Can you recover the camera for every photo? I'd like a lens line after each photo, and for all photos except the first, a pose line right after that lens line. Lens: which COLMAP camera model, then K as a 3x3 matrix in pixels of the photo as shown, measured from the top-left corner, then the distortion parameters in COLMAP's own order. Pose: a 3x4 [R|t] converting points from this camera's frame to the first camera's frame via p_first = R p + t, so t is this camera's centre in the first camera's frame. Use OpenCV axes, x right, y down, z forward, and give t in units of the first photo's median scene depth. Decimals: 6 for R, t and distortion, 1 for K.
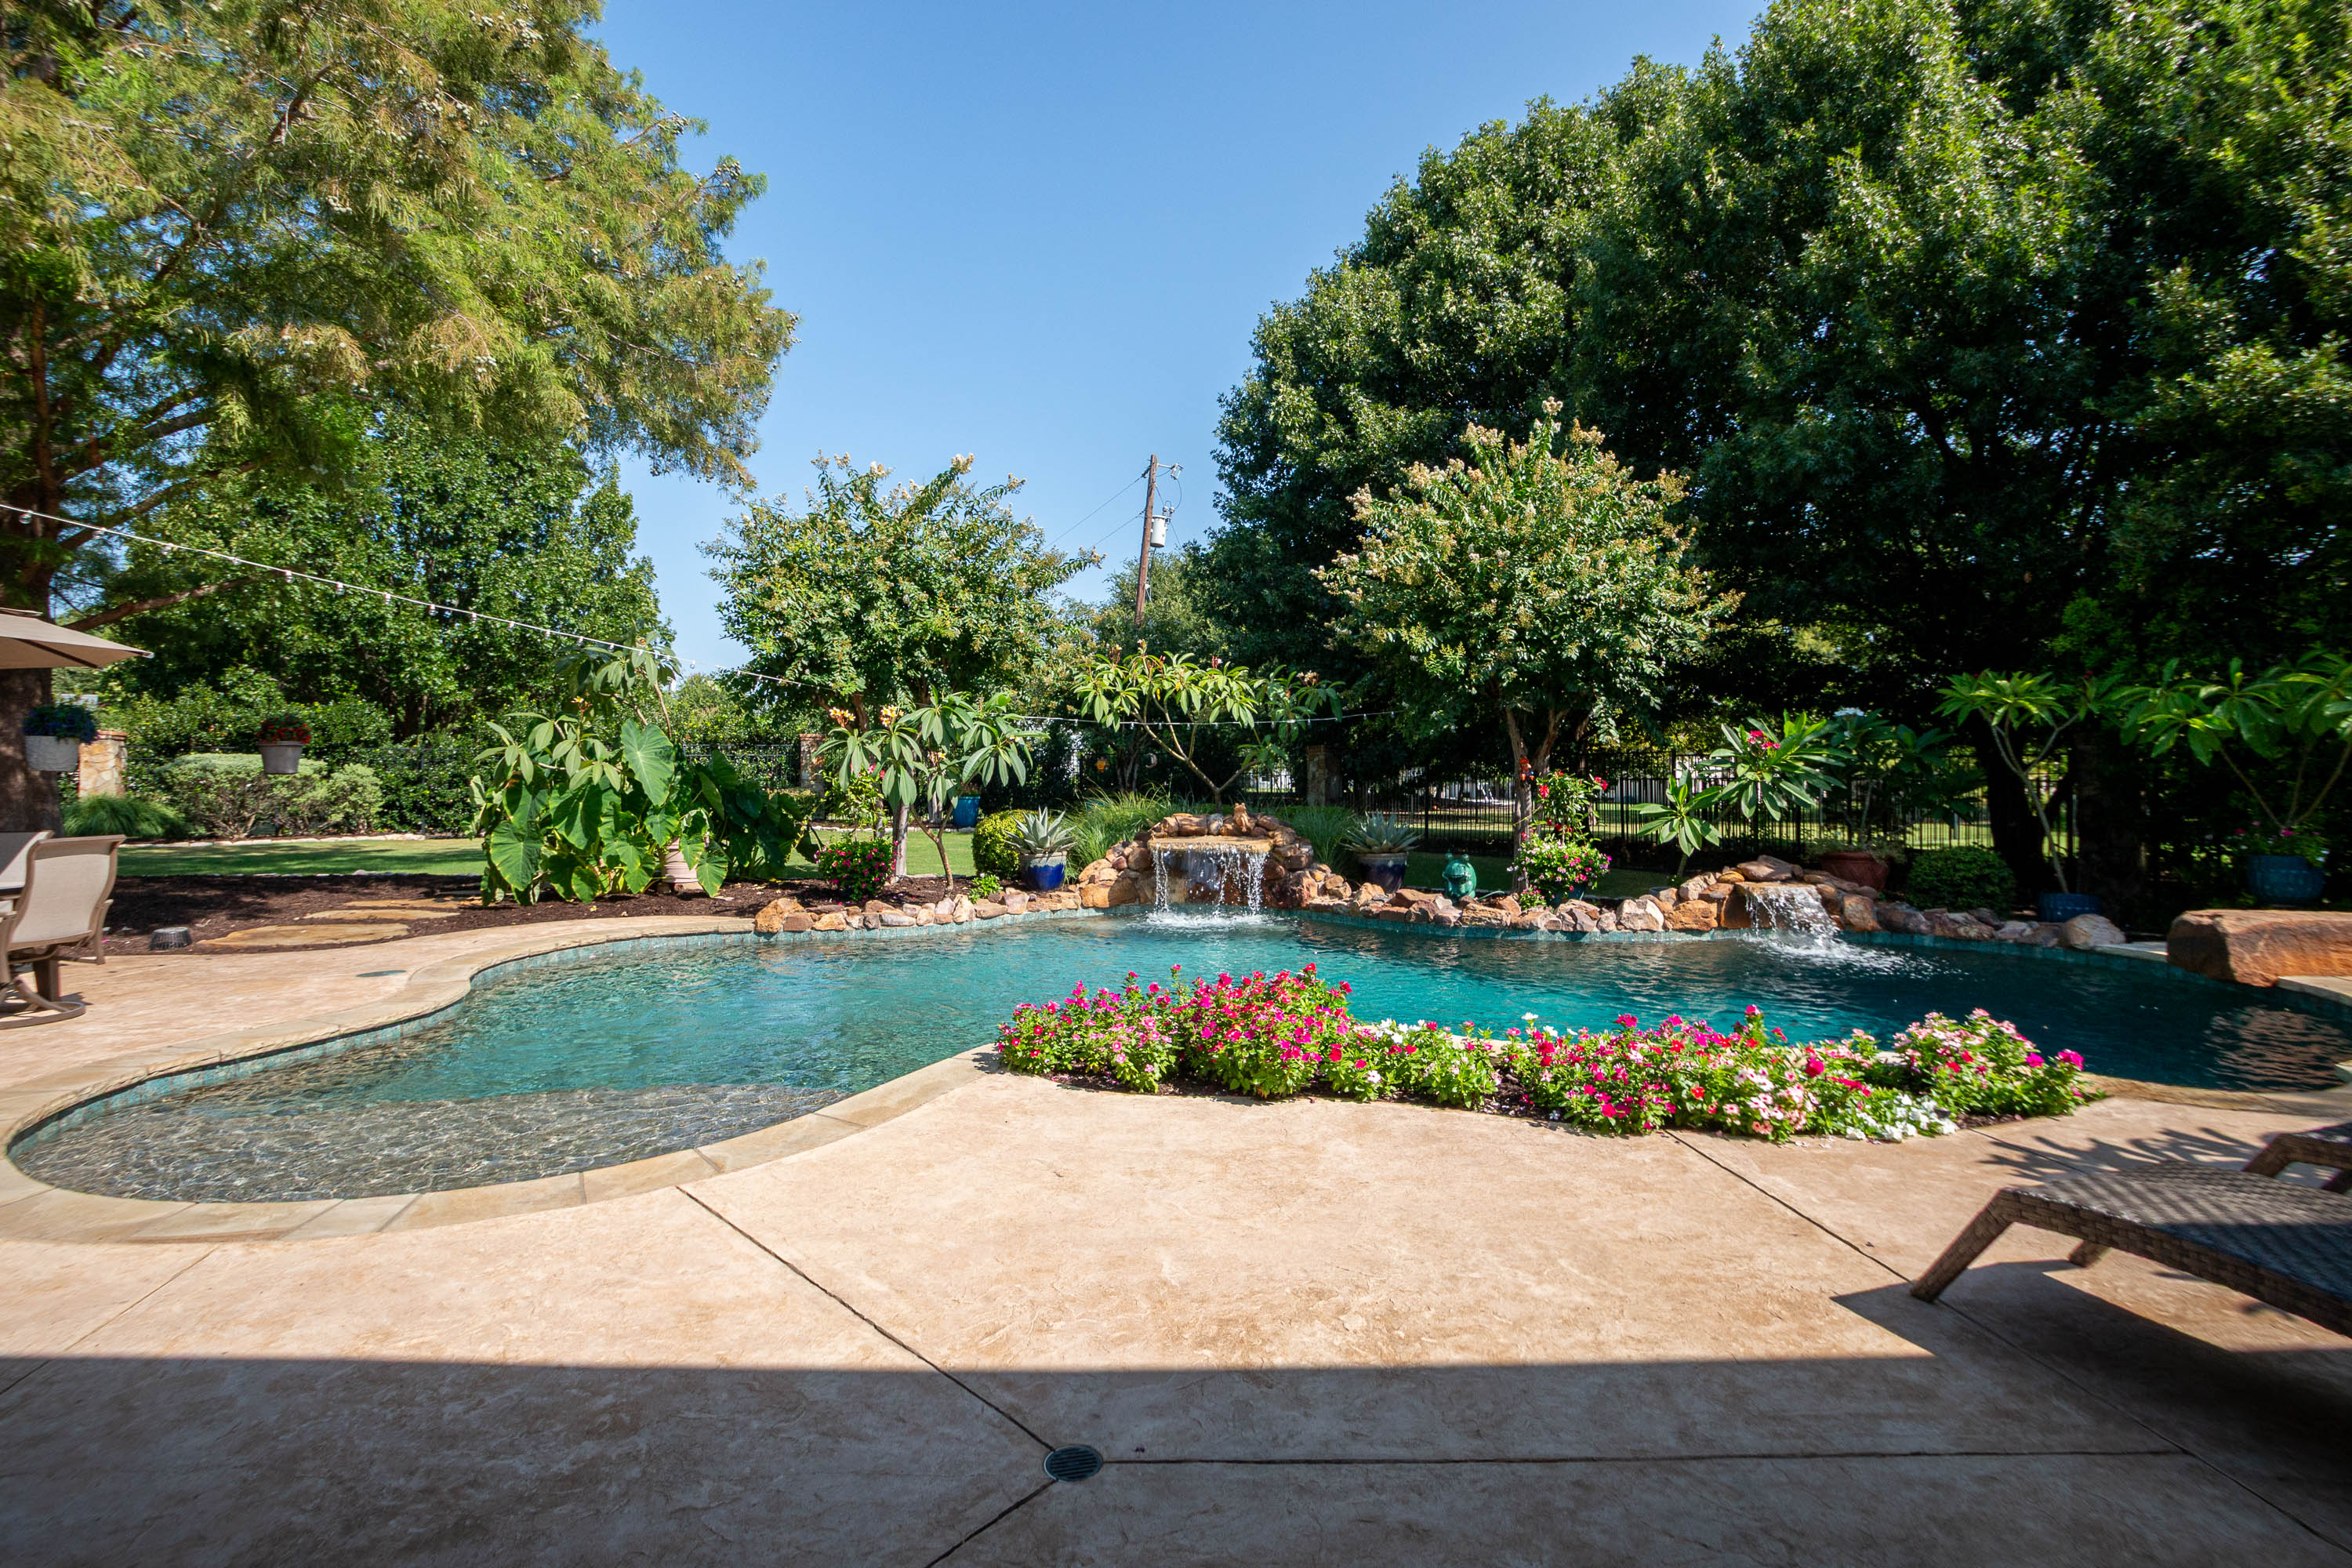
lens RADIAL K [[1085.5, 0, 1190.3], [0, 1085.5, 778.3], [0, 0, 1]] dist [-0.010809, -0.006473]
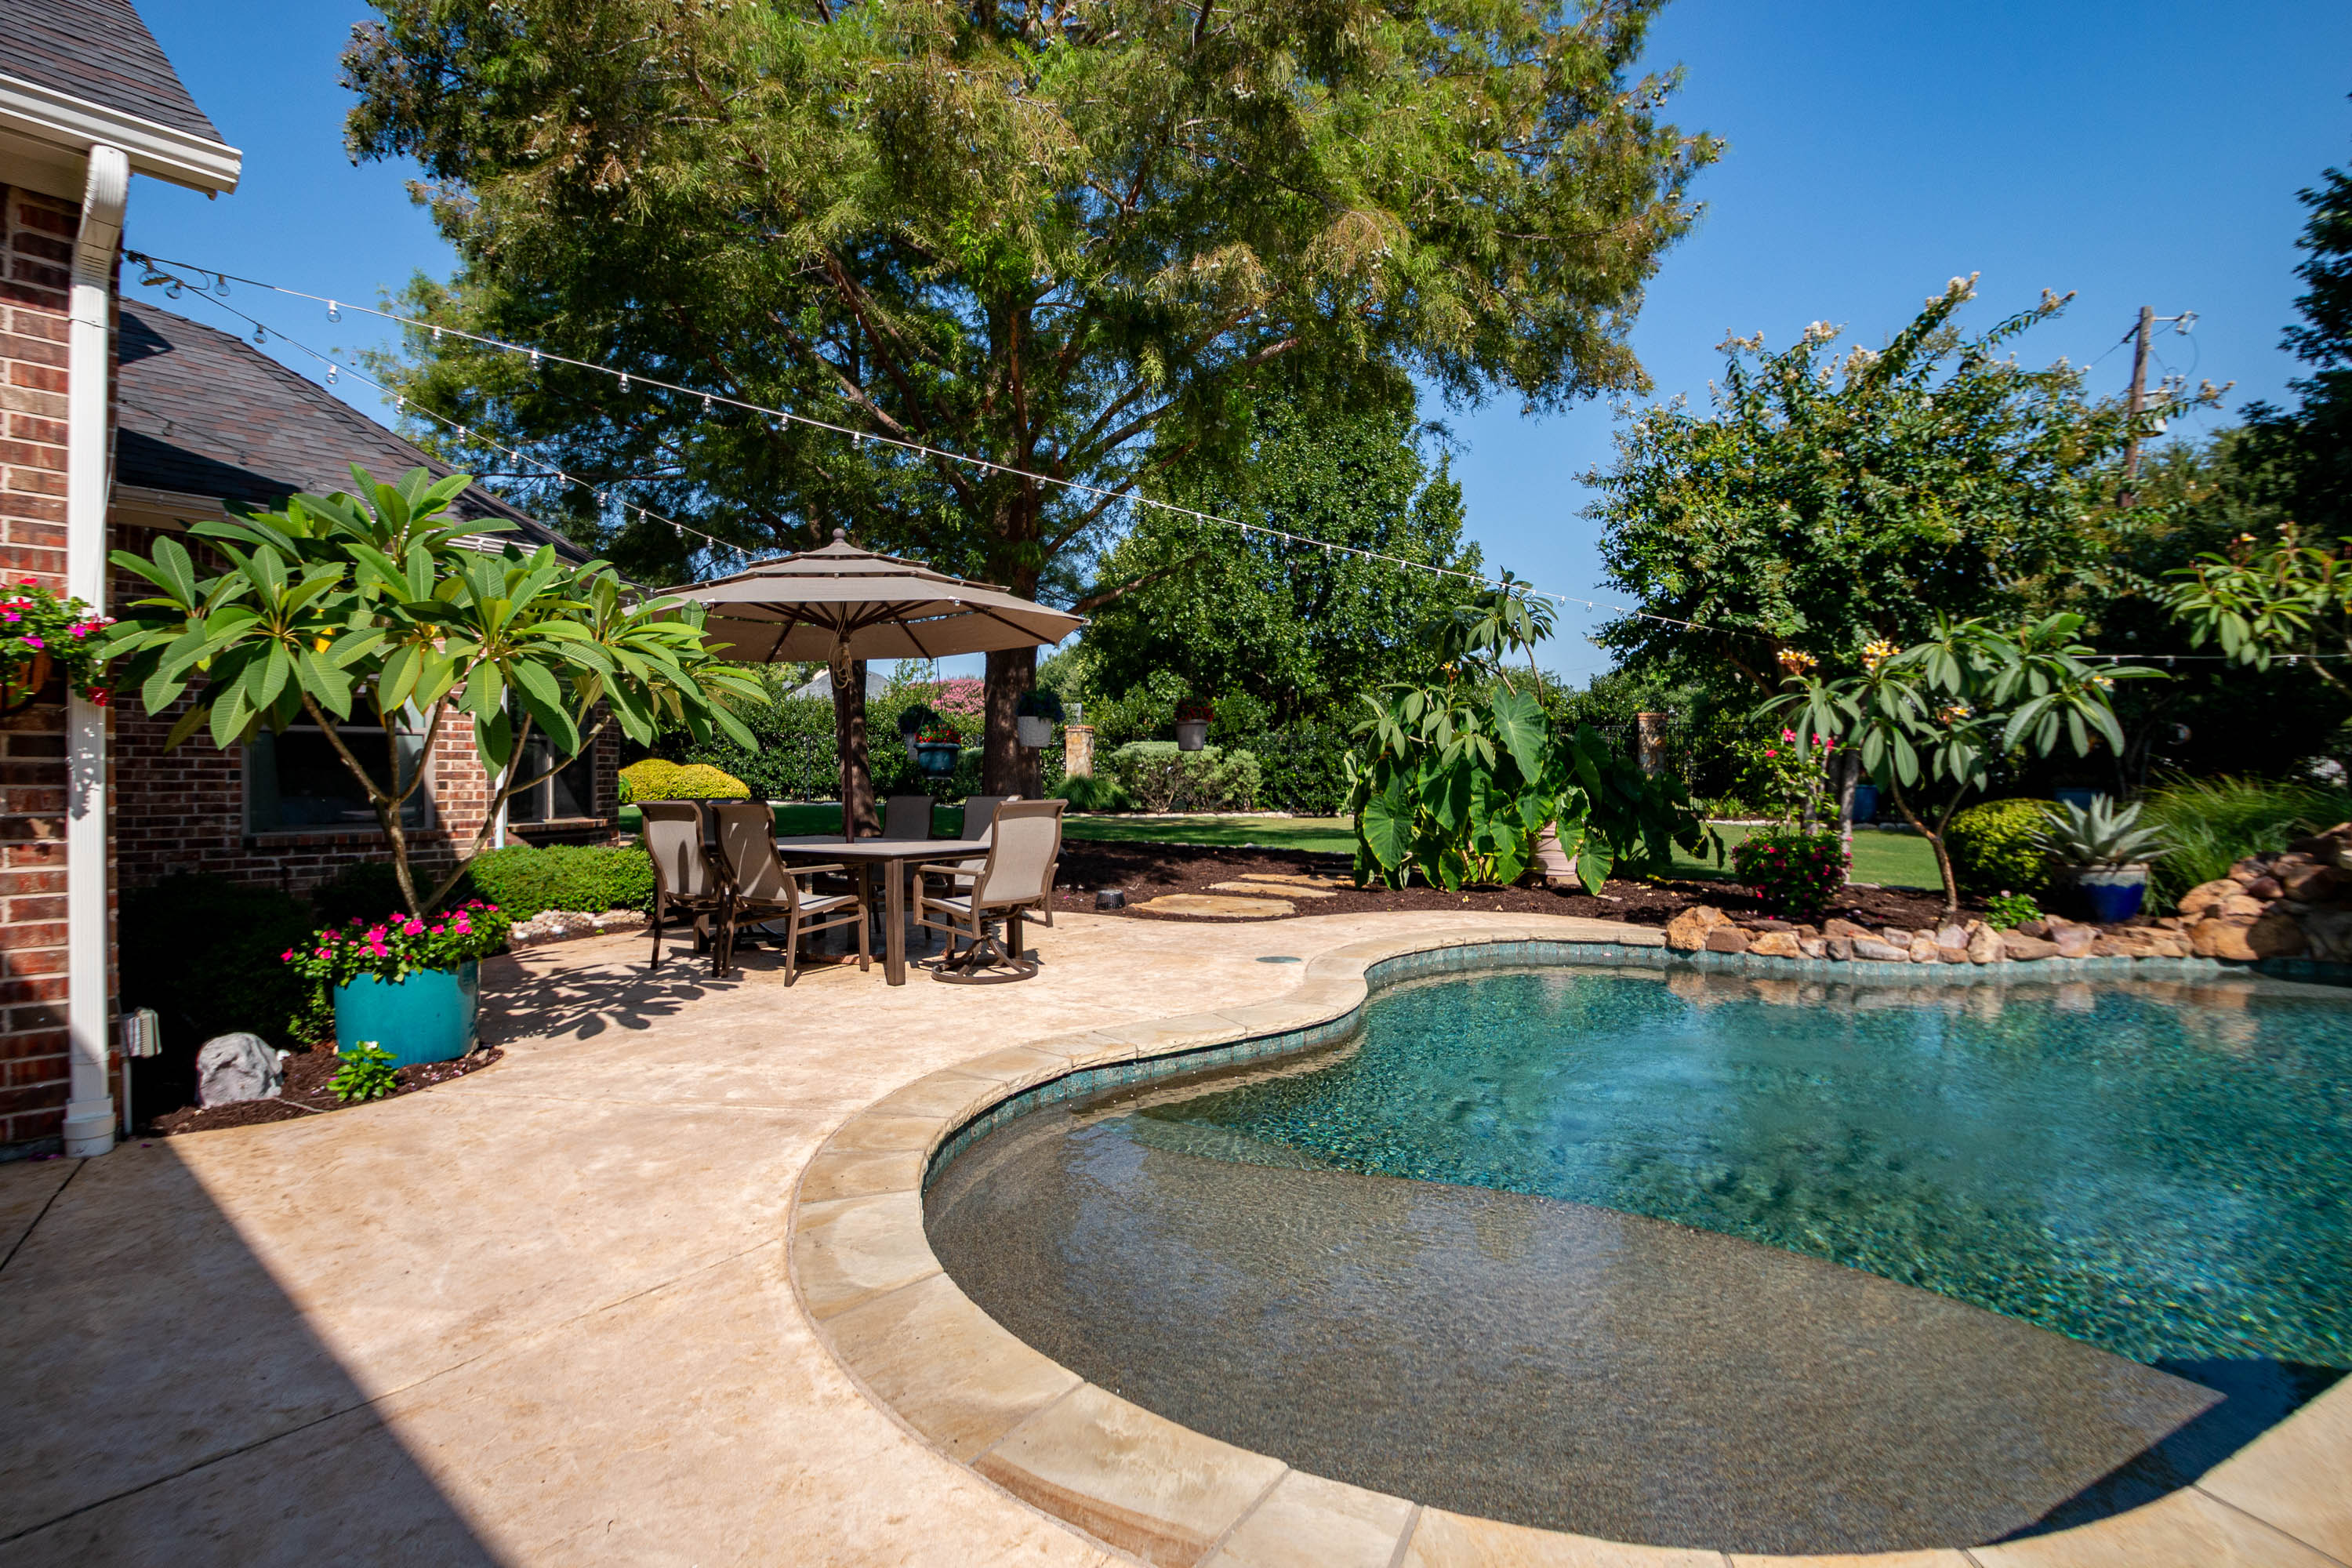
lens RADIAL K [[1085.5, 0, 1183.8], [0, 1085.5, 789.1], [0, 0, 1]] dist [-0.010809, -0.006473]
pose [[0.759928, 0.013983, -0.649856, -0.142513], [-0.002528, 0.999825, 0.018557, 0.013825], [0.650002, -0.012460, 0.759830, 0.165409]]
